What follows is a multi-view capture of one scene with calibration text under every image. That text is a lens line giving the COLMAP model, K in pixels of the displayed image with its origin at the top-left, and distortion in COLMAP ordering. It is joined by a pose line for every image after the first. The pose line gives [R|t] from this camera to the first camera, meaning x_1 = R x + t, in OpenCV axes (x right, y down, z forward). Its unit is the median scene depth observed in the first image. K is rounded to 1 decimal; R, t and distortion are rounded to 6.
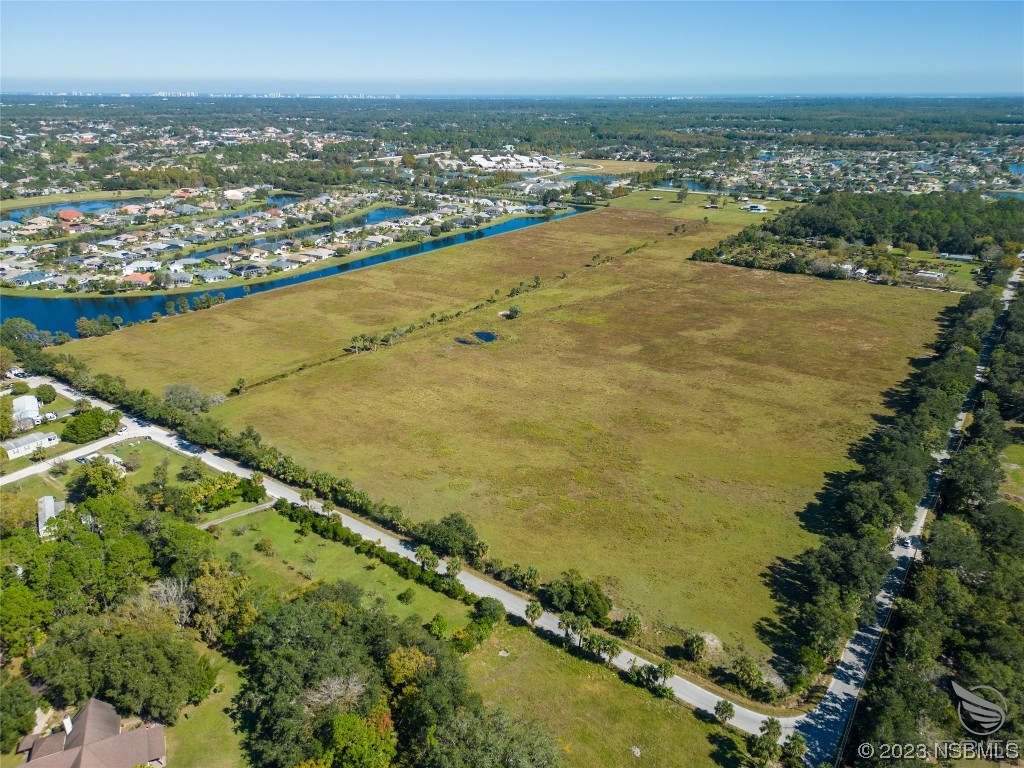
lens RADIAL K [[715.1, 0, 508.7], [0, 715.1, 383.5], [0, 0, 1]] dist [0.060832, -0.051422]
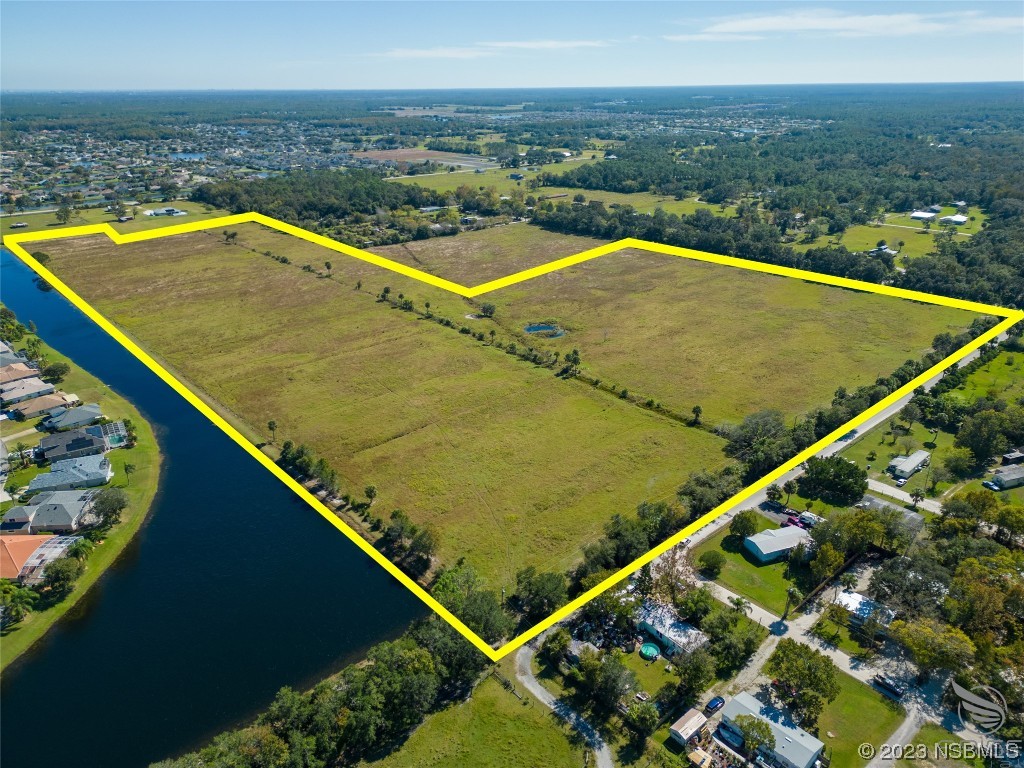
lens RADIAL K [[715.1, 0, 509.1], [0, 715.1, 383.6], [0, 0, 1]] dist [0.060832, -0.051422]
pose [[0.217718, -0.376814, 0.900339, -1.513861], [0.374344, 0.884158, 0.279518, -0.457031], [-0.901368, 0.276180, 0.333556, 1.138828]]
